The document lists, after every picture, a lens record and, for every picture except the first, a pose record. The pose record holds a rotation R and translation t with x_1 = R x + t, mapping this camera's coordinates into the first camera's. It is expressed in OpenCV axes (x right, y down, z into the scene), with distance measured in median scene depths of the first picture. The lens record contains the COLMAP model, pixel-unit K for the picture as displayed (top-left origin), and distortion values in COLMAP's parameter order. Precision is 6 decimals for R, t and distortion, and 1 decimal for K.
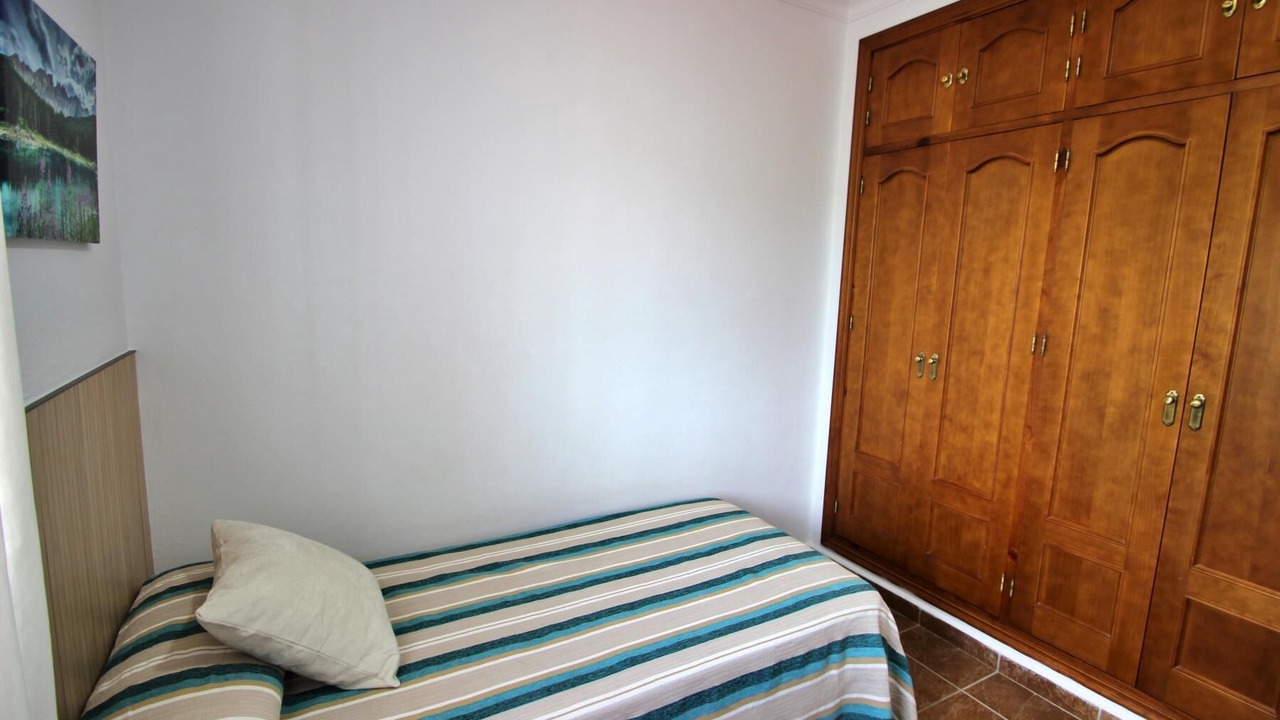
lens RADIAL K [[597.7, 0, 640.0], [0, 597.7, 360.0], [0, 0, 1]] dist [0.013299, -0.017034]
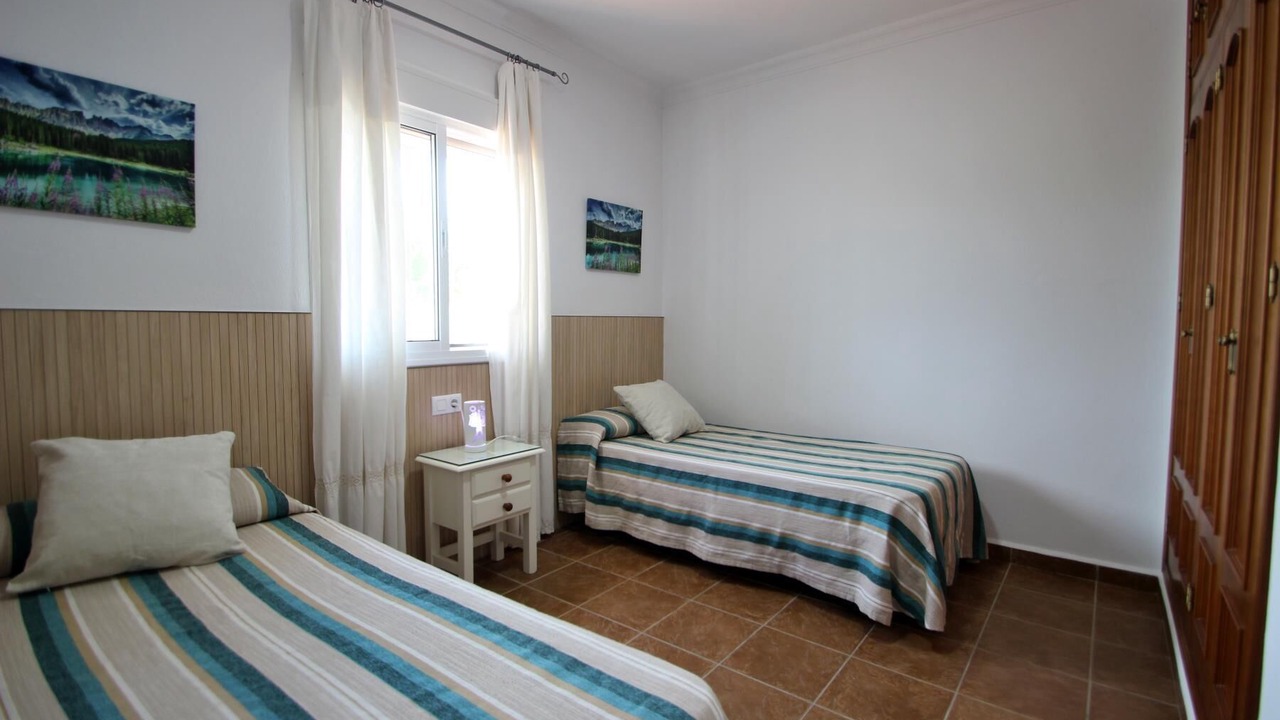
lens RADIAL K [[597.7, 0, 640.0], [0, 597.7, 360.0], [0, 0, 1]] dist [0.013299, -0.017034]
pose [[0.384418, 0.029350, -0.922692, 1.456274], [-0.126518, 0.991738, -0.021165, 0.231415], [0.914448, 0.124873, 0.384956, -0.041582]]
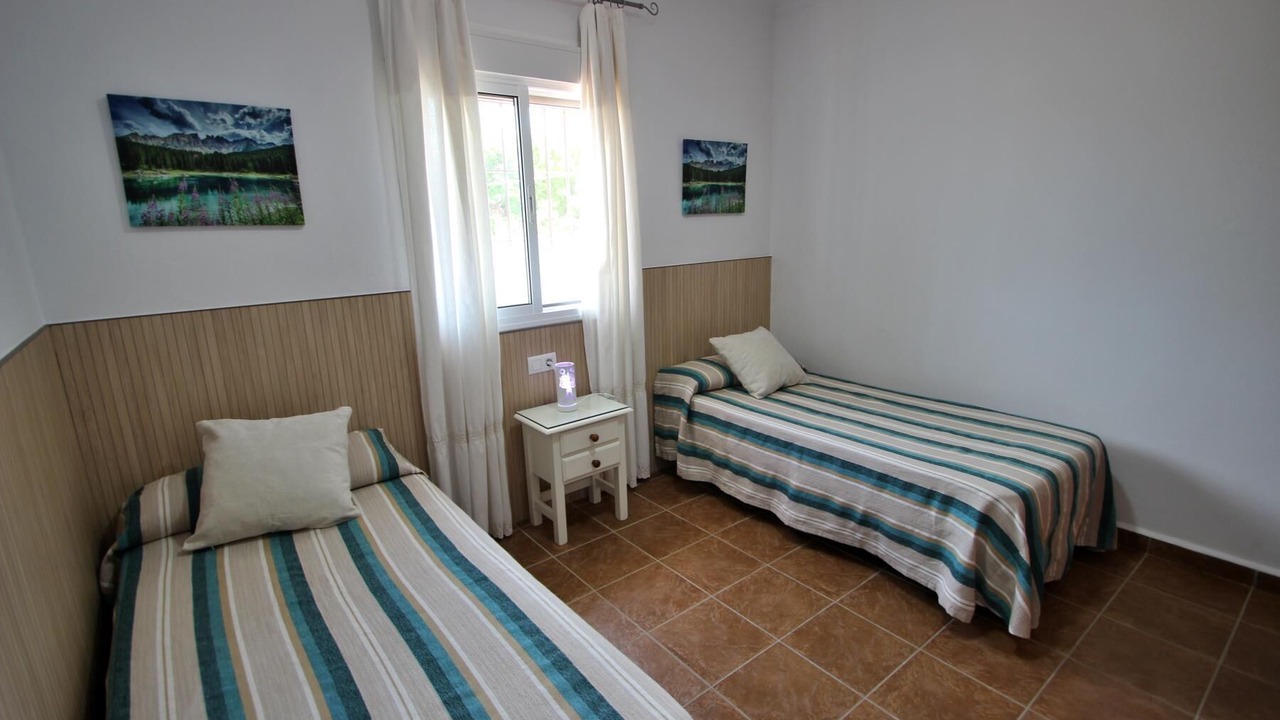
lens RADIAL K [[596.4, 0, 639.3], [0, 596.4, 362.2], [0, 0, 1]] dist [0.021832, -0.025763]
pose [[0.153968, 0.195853, -0.968471, 1.471415], [-0.111949, 0.977305, 0.179841, 0.026718], [0.981713, 0.080729, 0.172399, 0.104613]]
